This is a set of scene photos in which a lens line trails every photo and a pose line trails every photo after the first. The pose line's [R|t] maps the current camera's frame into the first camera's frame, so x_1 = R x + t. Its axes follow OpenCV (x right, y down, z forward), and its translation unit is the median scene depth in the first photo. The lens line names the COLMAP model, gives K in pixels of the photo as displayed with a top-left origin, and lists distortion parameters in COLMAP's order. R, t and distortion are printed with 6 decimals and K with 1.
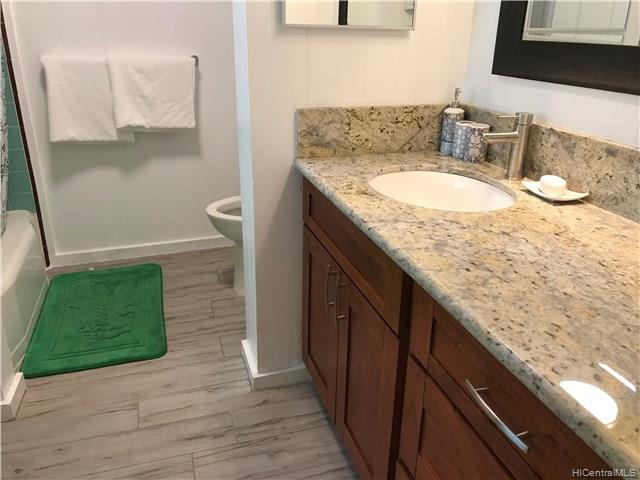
lens RADIAL K [[541.3, 0, 325.9], [0, 541.3, 235.7], [0, 0, 1]] dist [0.036908, -0.013064]
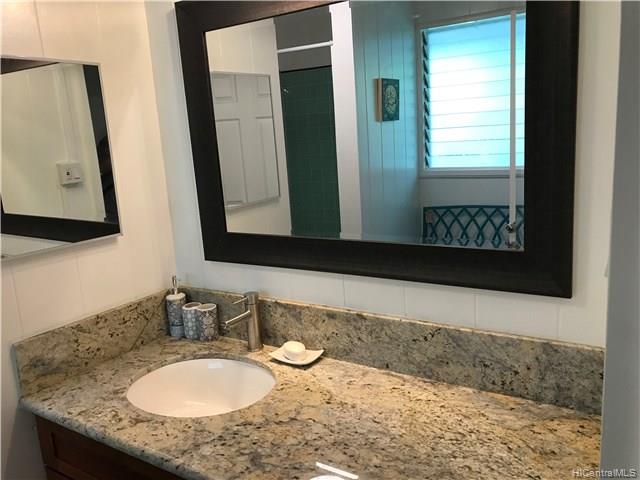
lens RADIAL K [[541.3, 0, 322.1], [0, 541.3, 240.8], [0, 0, 1]] dist [0.036908, -0.013064]
pose [[0.787797, -0.192440, 0.585101, -0.163162], [0.303234, 0.948020, -0.096478, -0.174885], [-0.536120, 0.253428, 0.805201, -0.028489]]
